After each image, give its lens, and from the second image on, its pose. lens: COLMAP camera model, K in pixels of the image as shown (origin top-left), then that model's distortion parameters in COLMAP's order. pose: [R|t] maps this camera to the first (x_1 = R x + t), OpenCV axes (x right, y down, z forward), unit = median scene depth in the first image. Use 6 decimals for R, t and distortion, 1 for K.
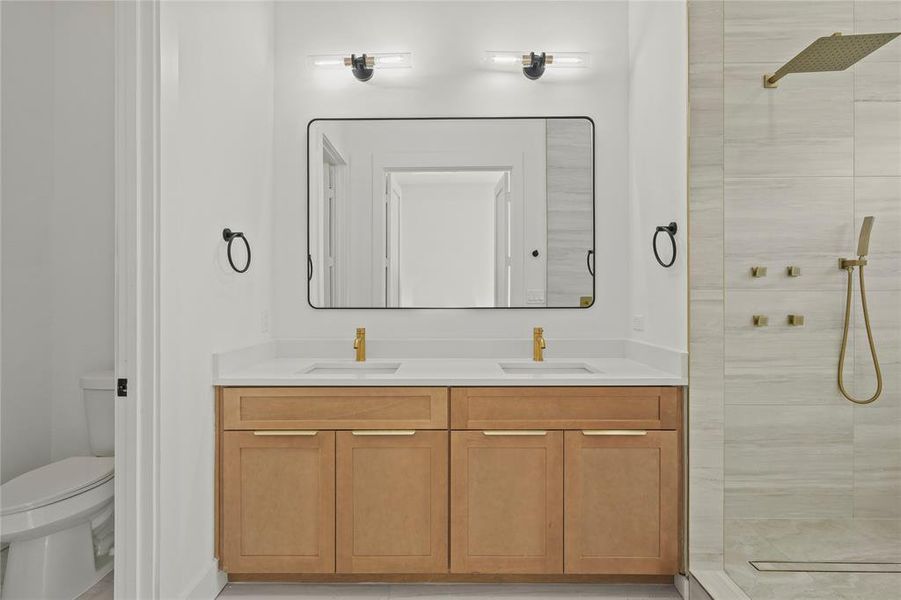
lens RADIAL K [[408.3, 0, 450.5], [0, 408.3, 300.0], [0, 0, 1]] dist [0.000079, 0.000287]
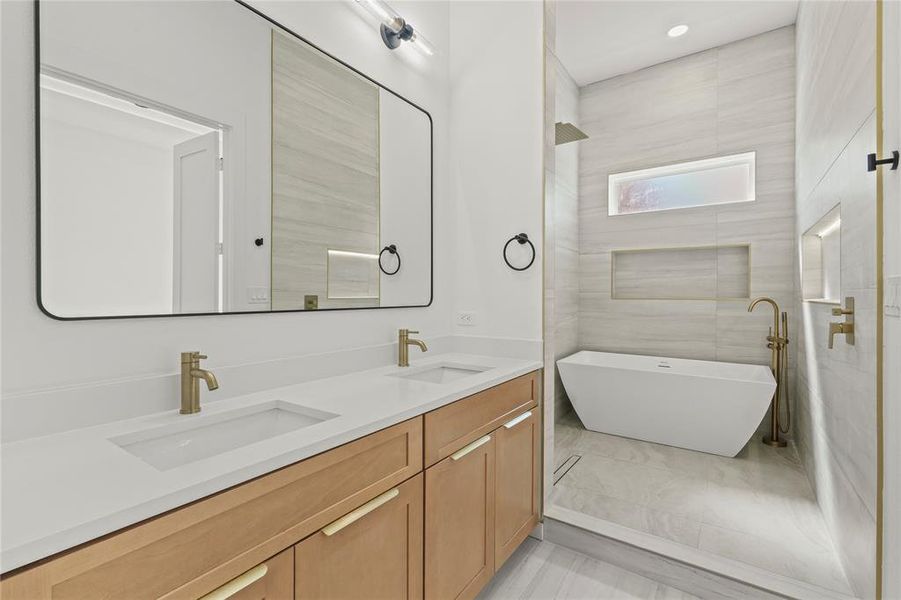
lens RADIAL K [[408.3, 0, 450.5], [0, 408.3, 300.0], [0, 0, 1]] dist [0.000079, 0.000287]
pose [[0.562738, -0.005506, 0.826617, -0.470651], [0.003838, 0.999984, 0.004048, 0.000037], [-0.826627, 0.000894, 0.562750, 0.417645]]
